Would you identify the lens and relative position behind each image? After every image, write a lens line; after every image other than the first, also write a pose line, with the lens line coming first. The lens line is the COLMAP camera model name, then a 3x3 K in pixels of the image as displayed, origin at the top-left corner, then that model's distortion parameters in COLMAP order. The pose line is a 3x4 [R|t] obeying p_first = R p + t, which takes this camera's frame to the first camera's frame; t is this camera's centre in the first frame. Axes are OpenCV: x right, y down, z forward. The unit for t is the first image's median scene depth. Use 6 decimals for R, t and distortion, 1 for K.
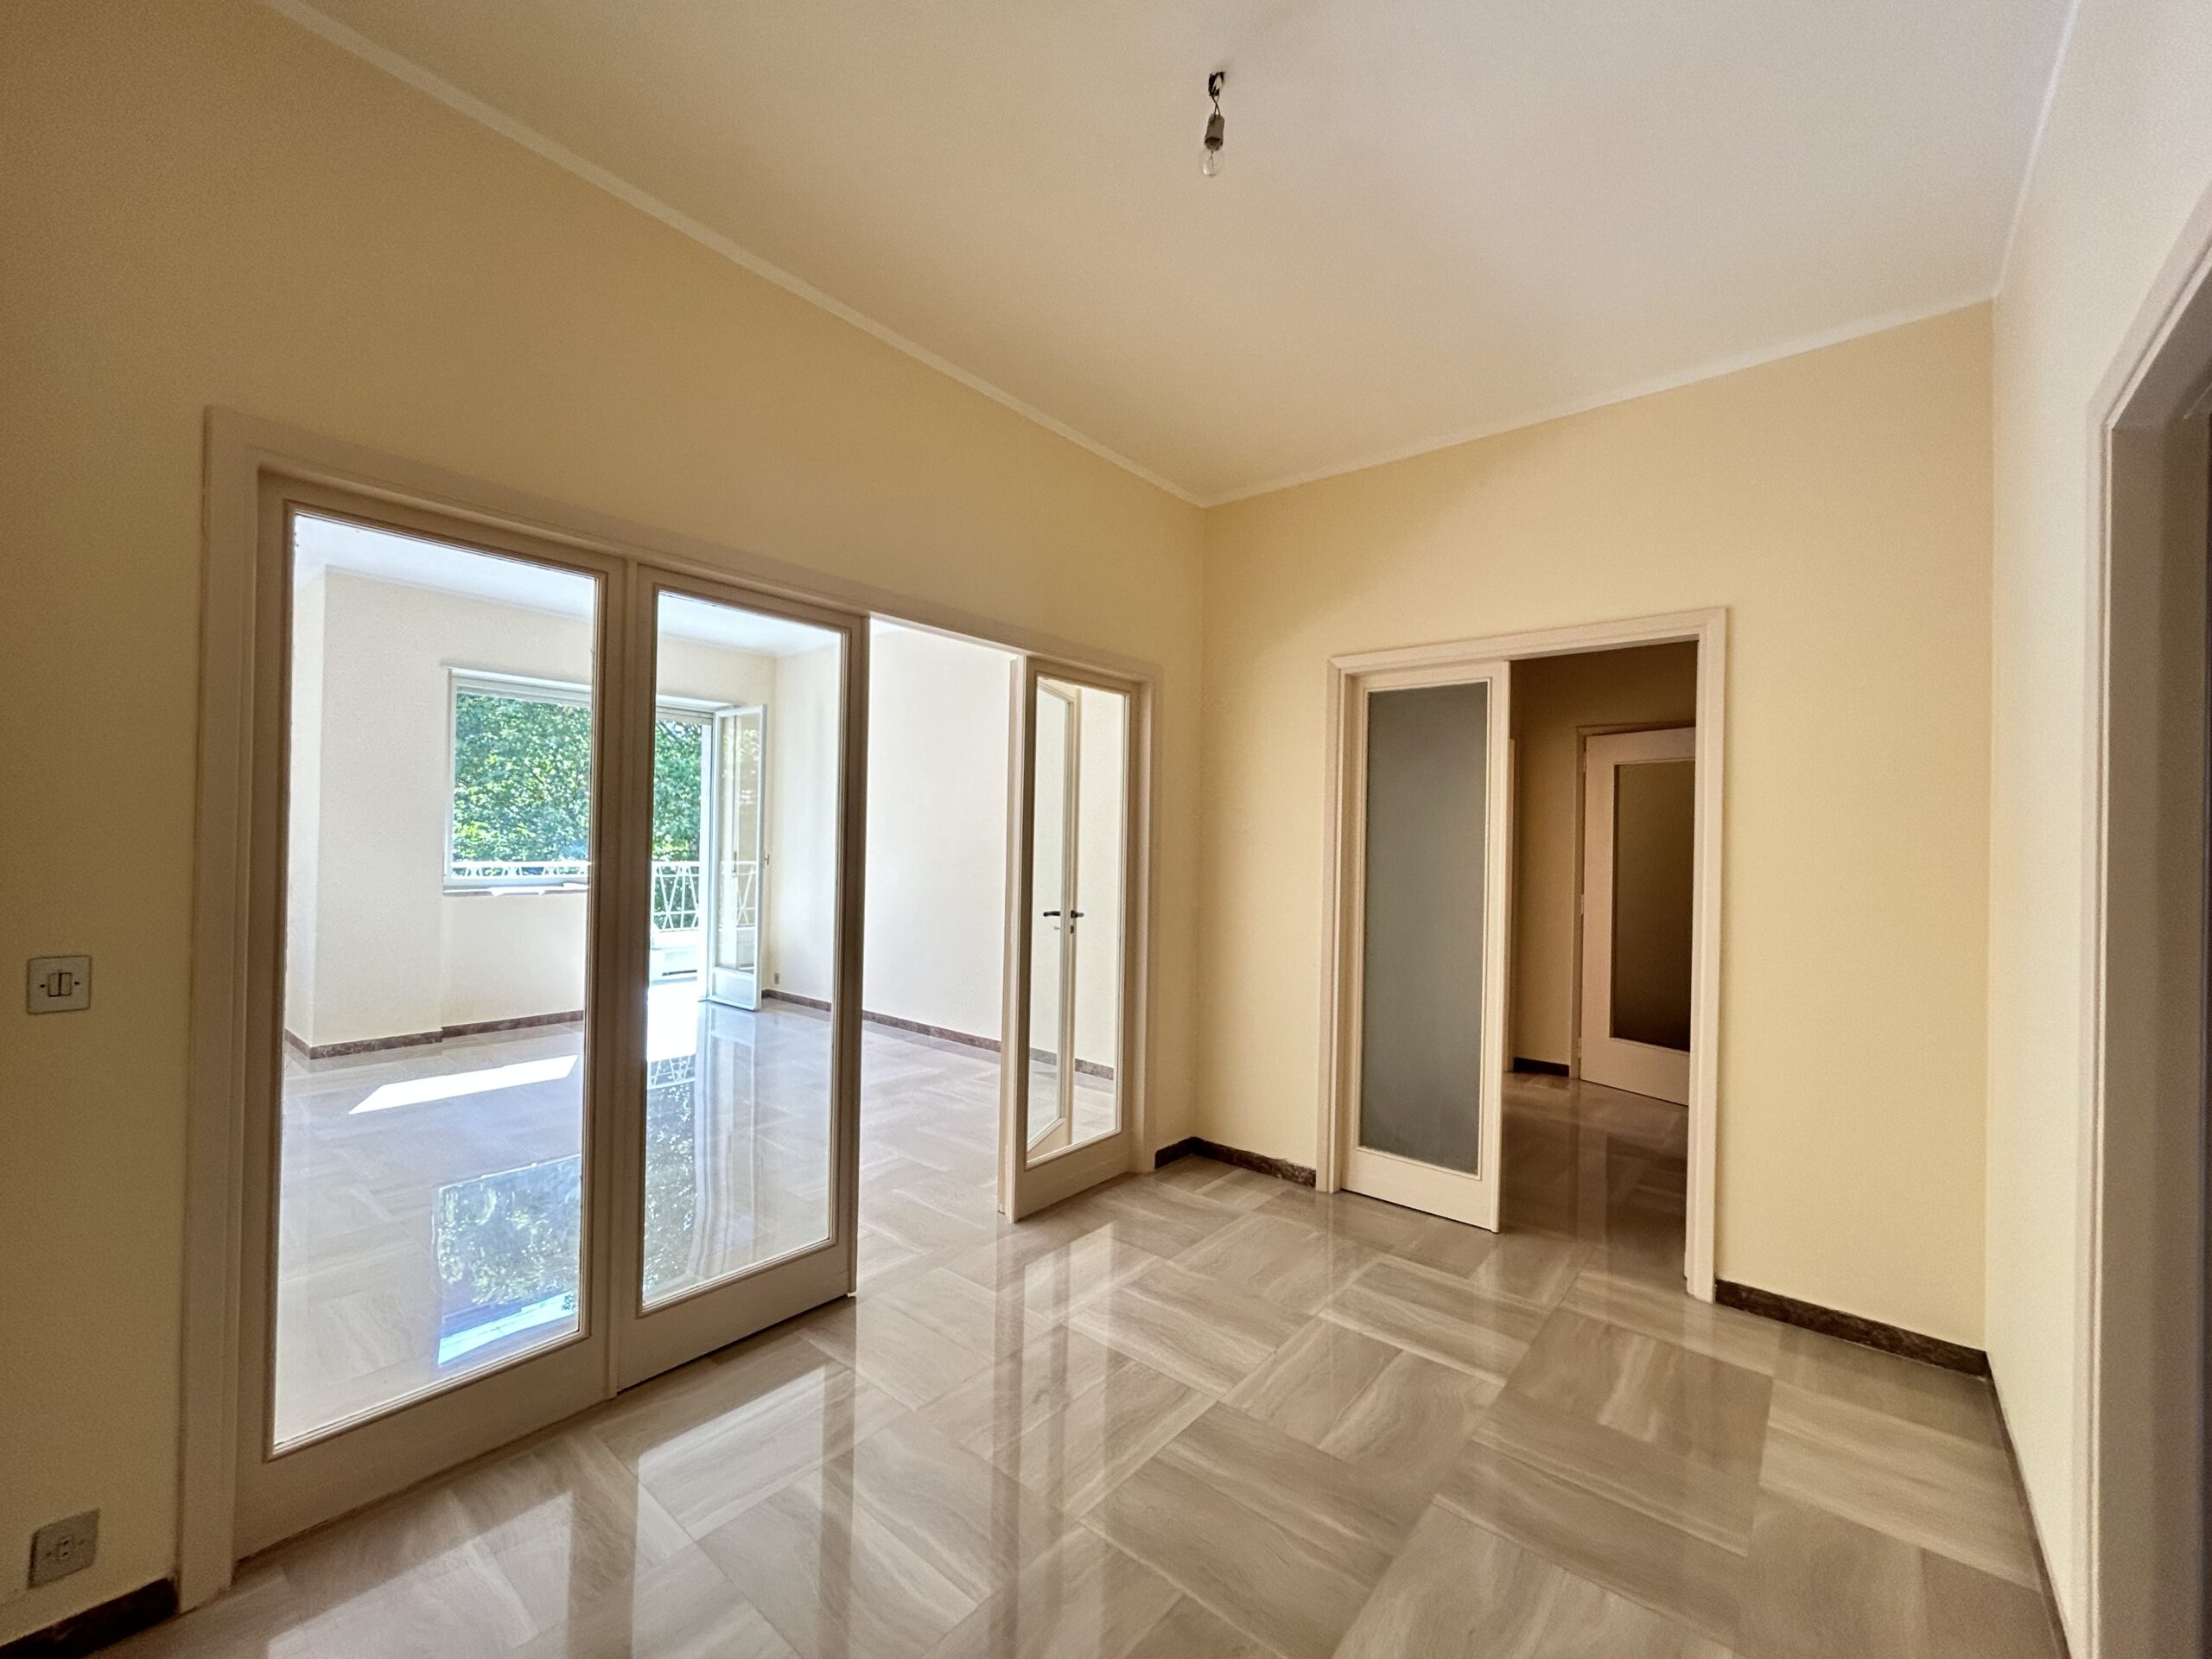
lens RADIAL K [[902.0, 0, 1107.7], [0, 902.0, 839.5], [0, 0, 1]] dist [0.006822, -0.001249]
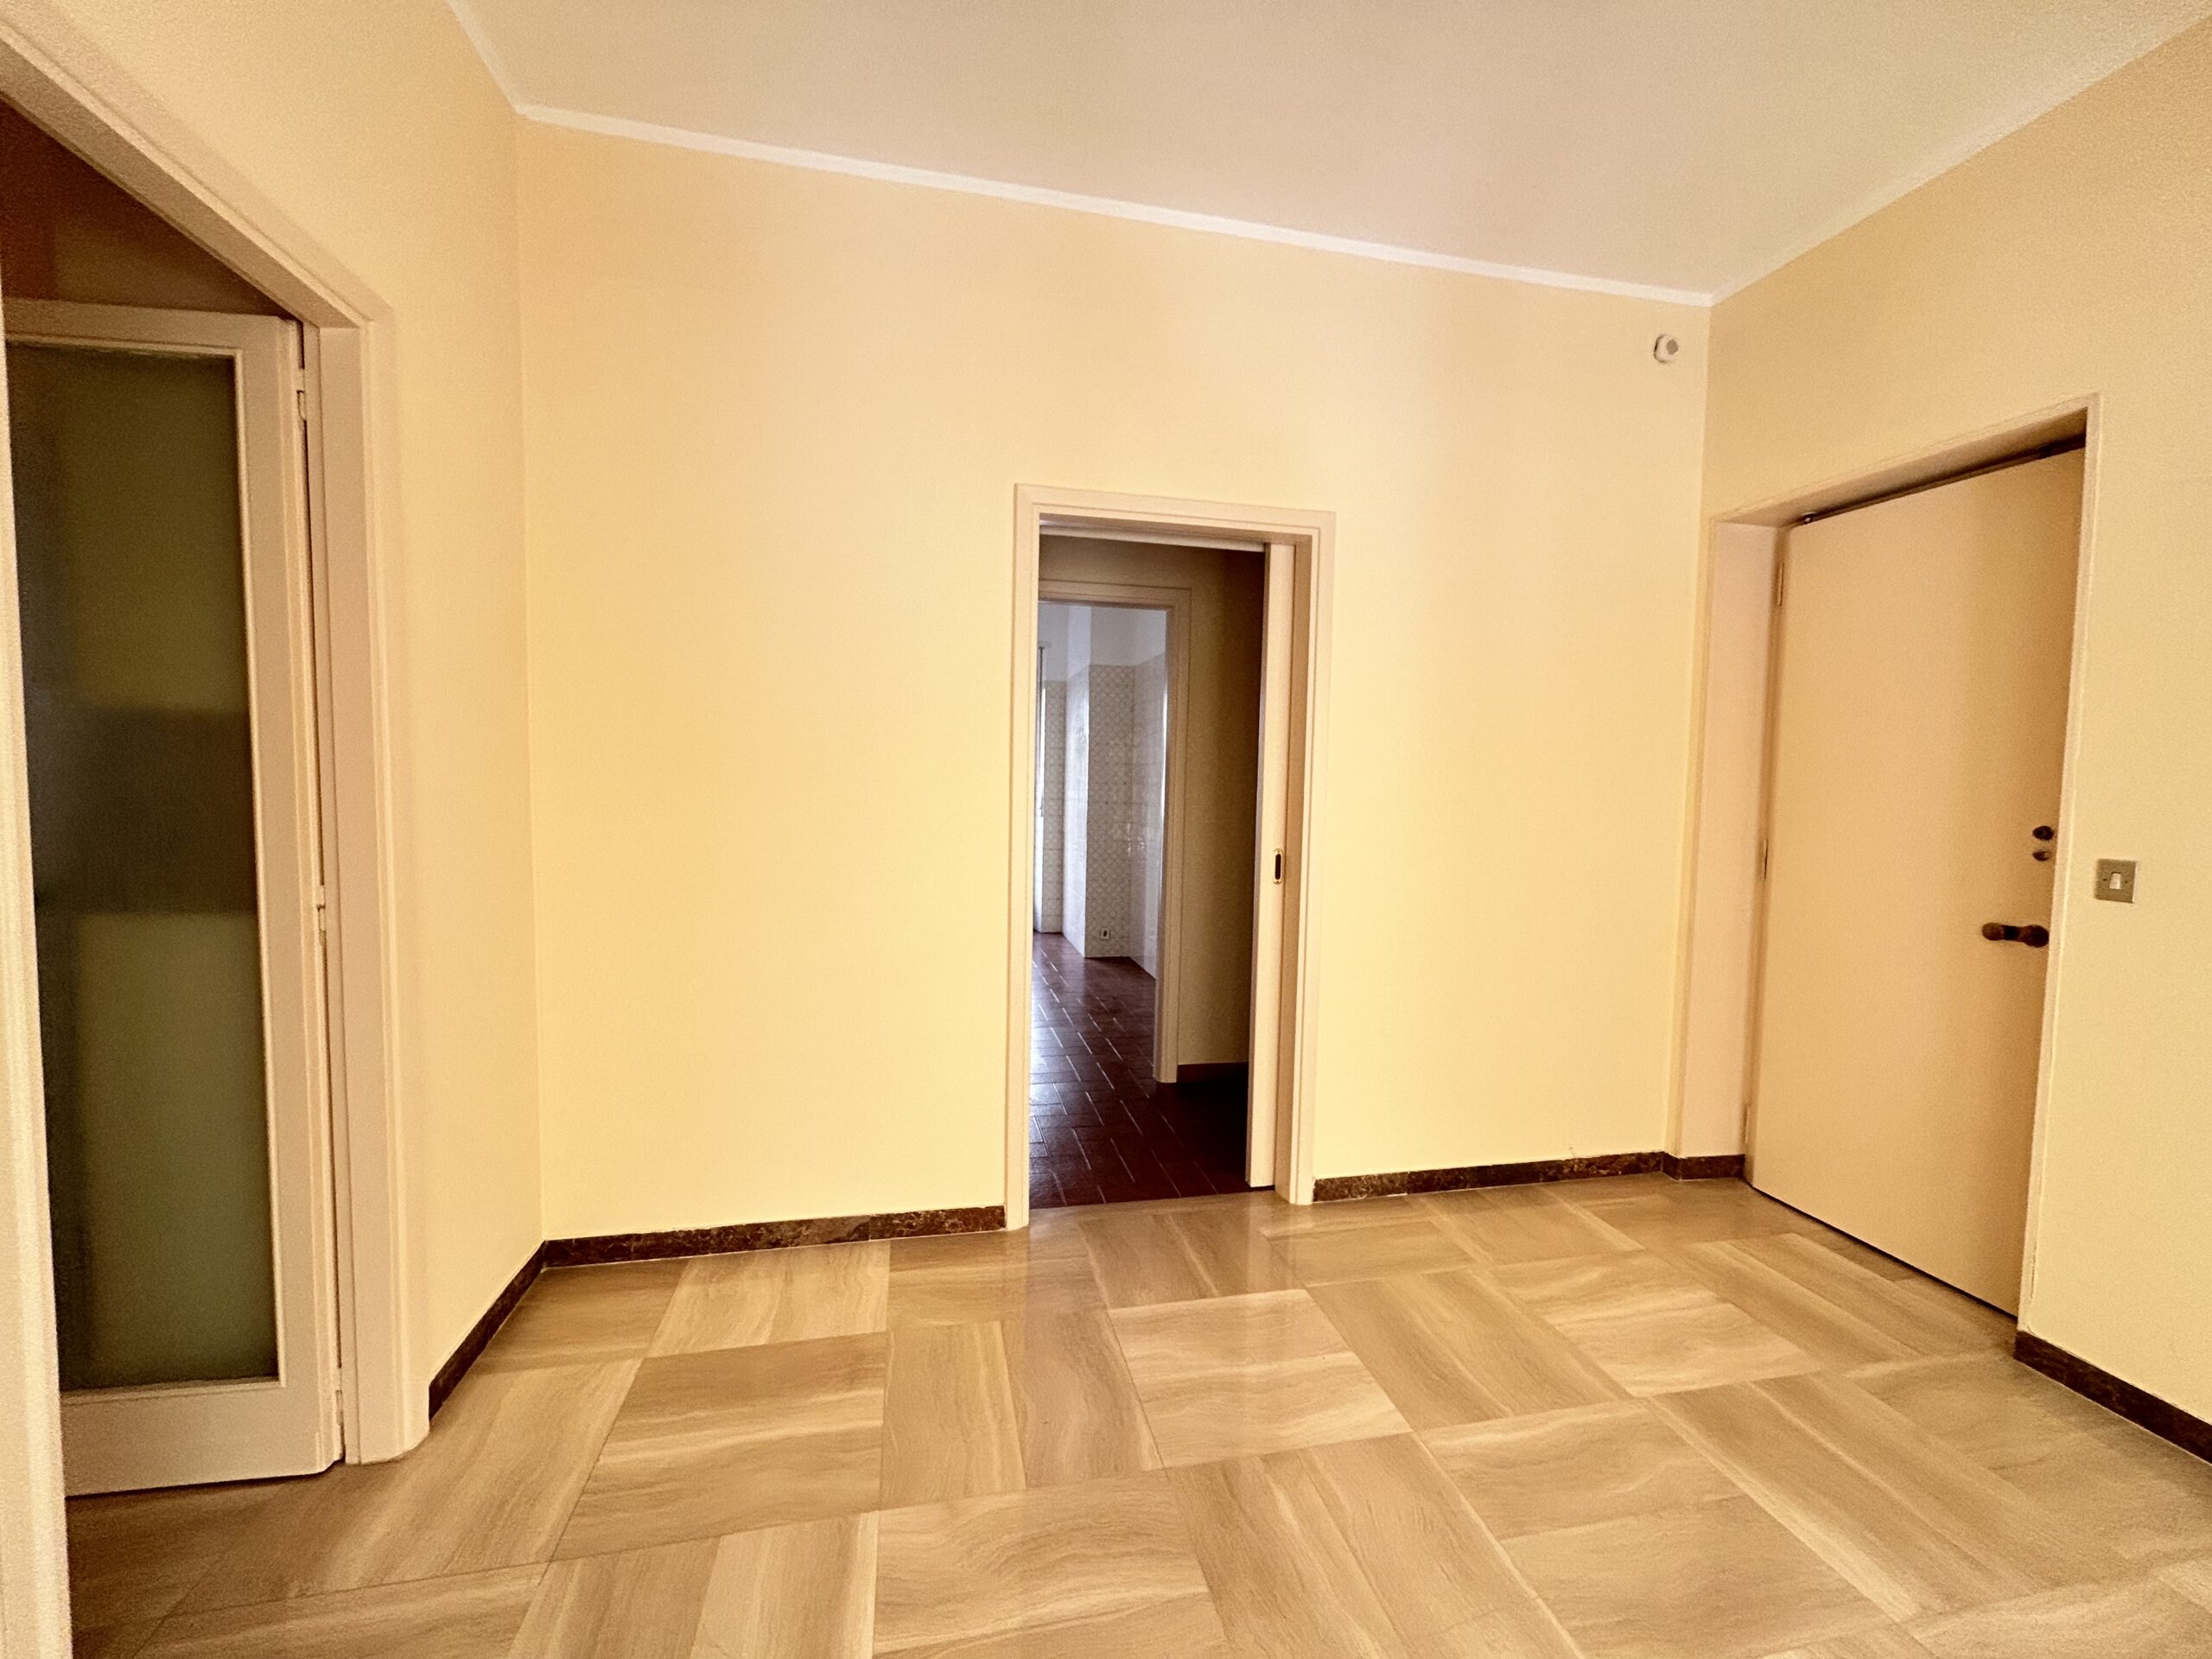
lens RADIAL K [[902.0, 0, 1107.8], [0, 902.0, 827.8], [0, 0, 1]] dist [0.006822, -0.001249]
pose [[-0.788939, -0.066980, 0.610810, -0.096640], [-0.033119, 0.997232, 0.066576, 0.035108], [-0.613578, 0.032295, -0.788974, 1.562311]]
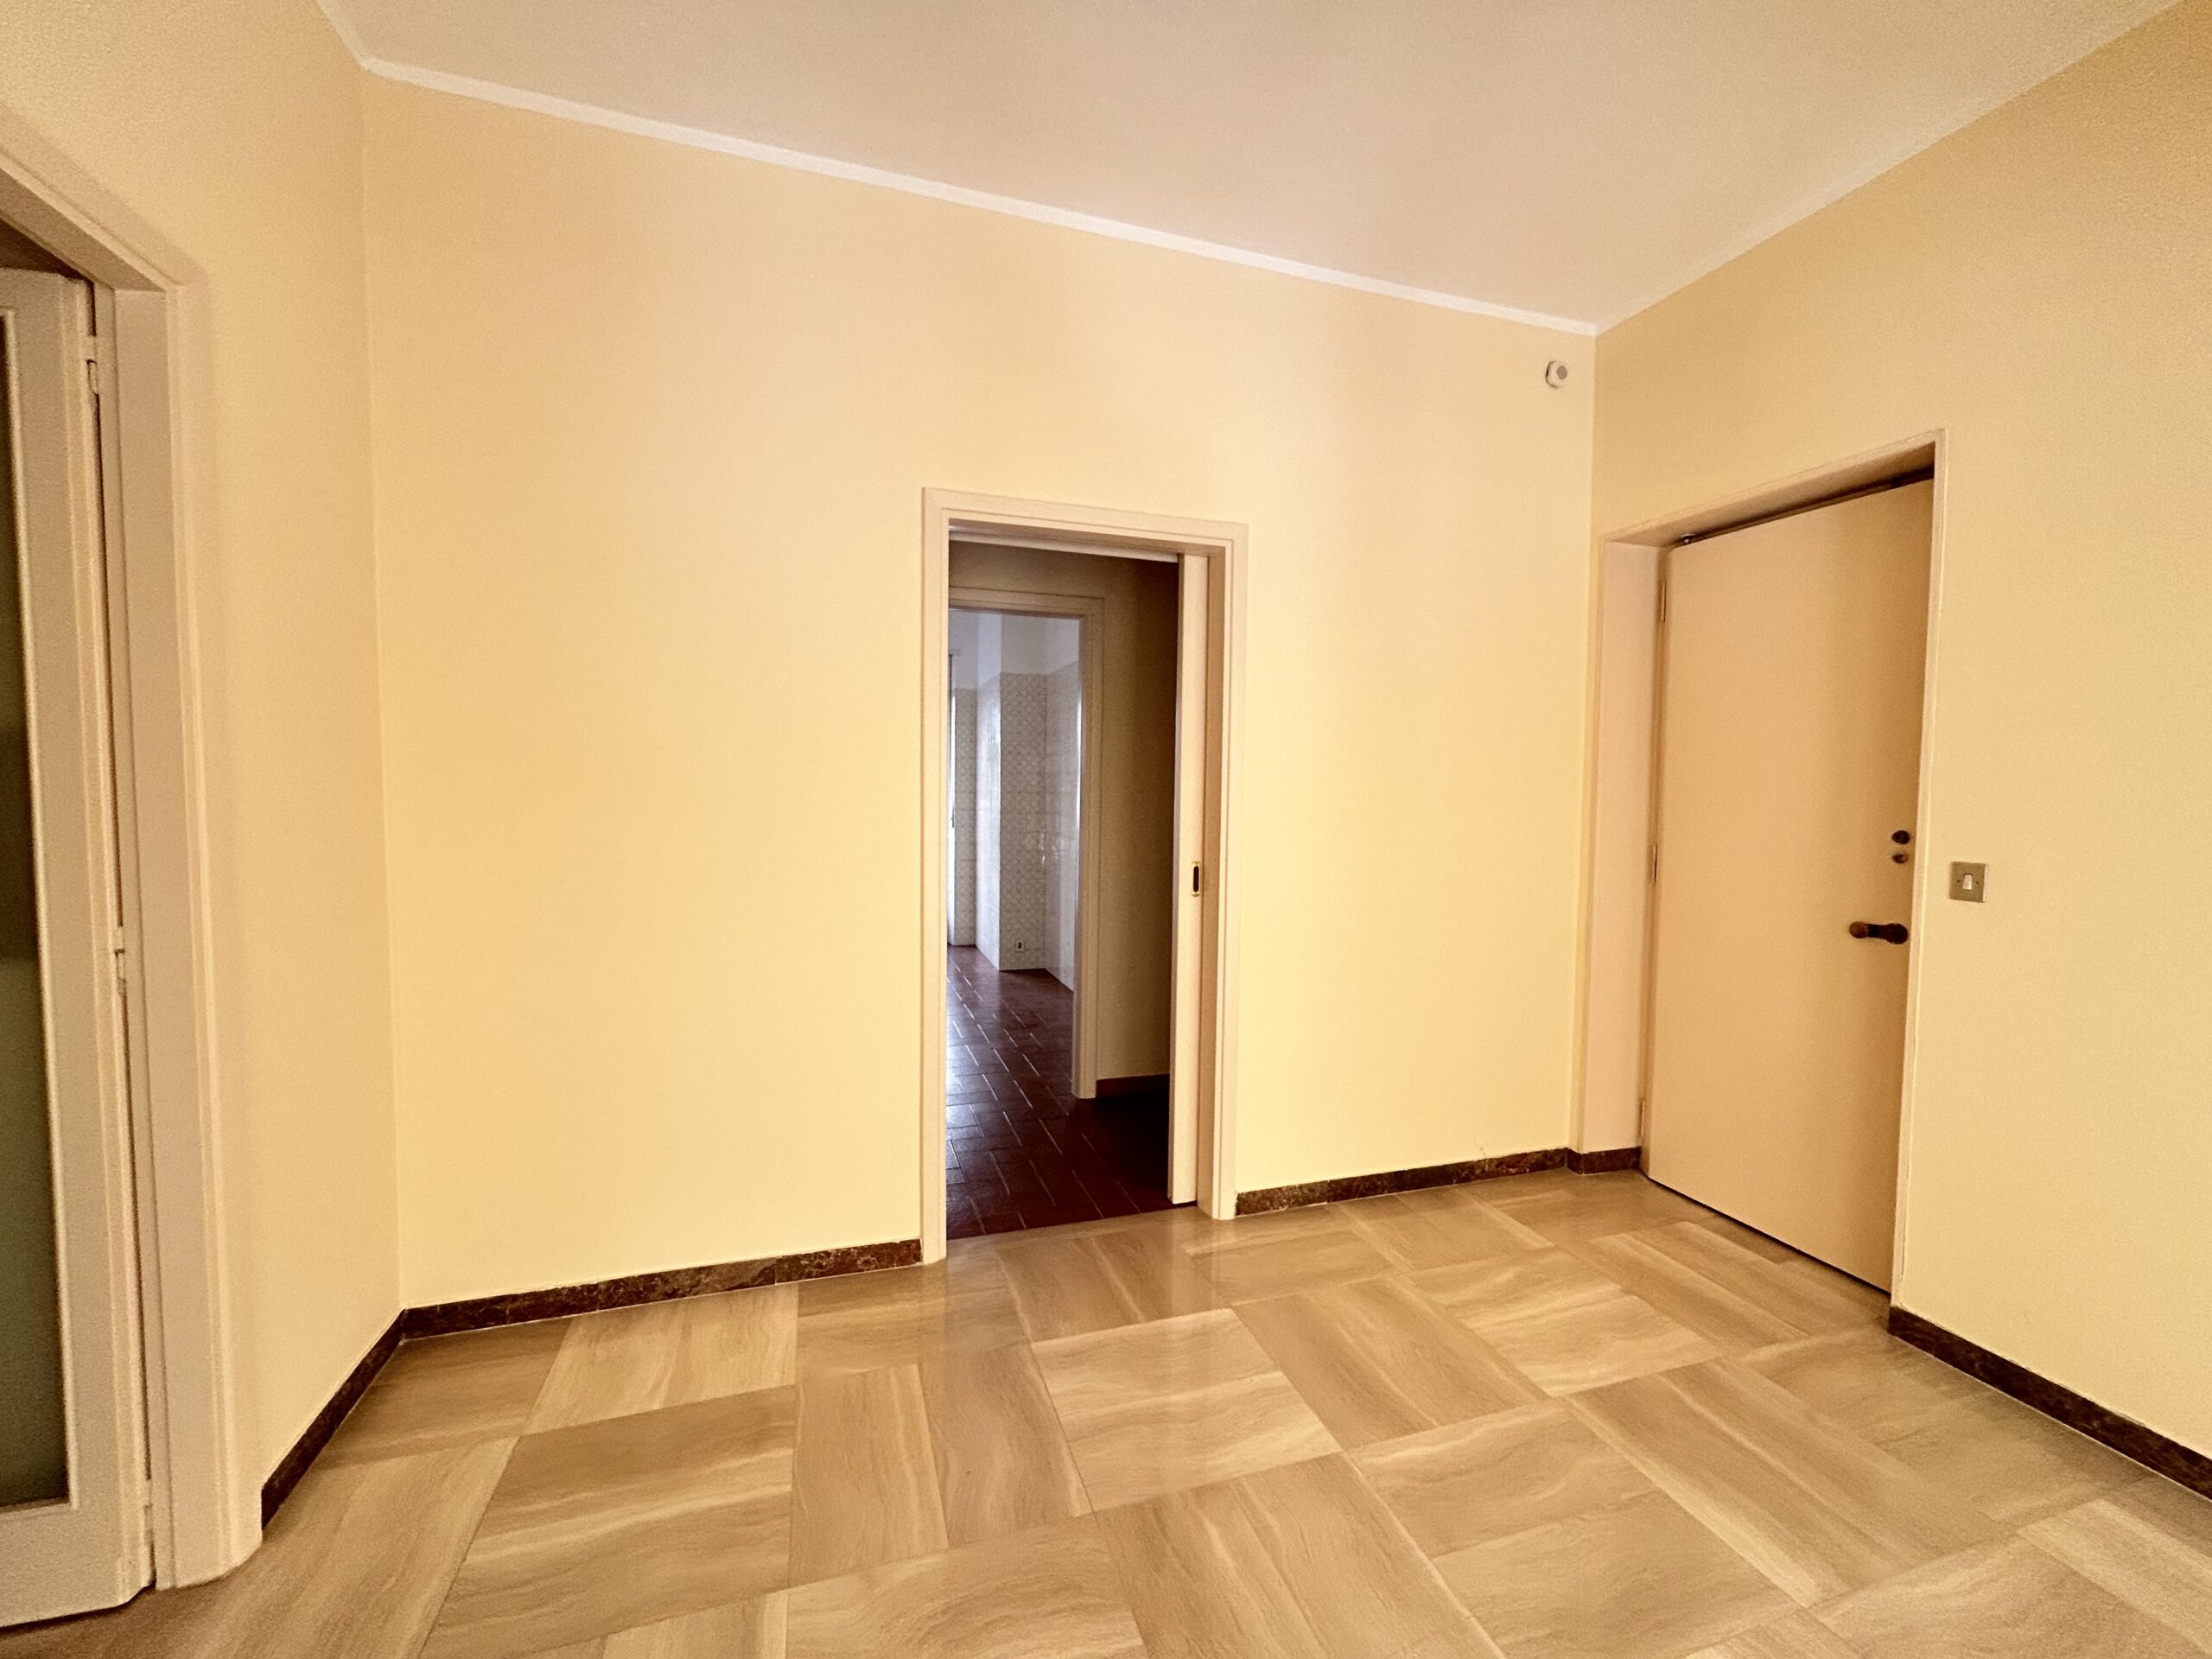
lens RADIAL K [[902.0, 0, 1110.3], [0, 902.0, 829.7], [0, 0, 1]] dist [0.006822, -0.001249]
pose [[-0.846855, -0.052784, 0.529198, -0.073410], [-0.026241, 0.997998, 0.057551, 0.027156], [-0.531177, 0.034851, -0.846544, 1.541961]]
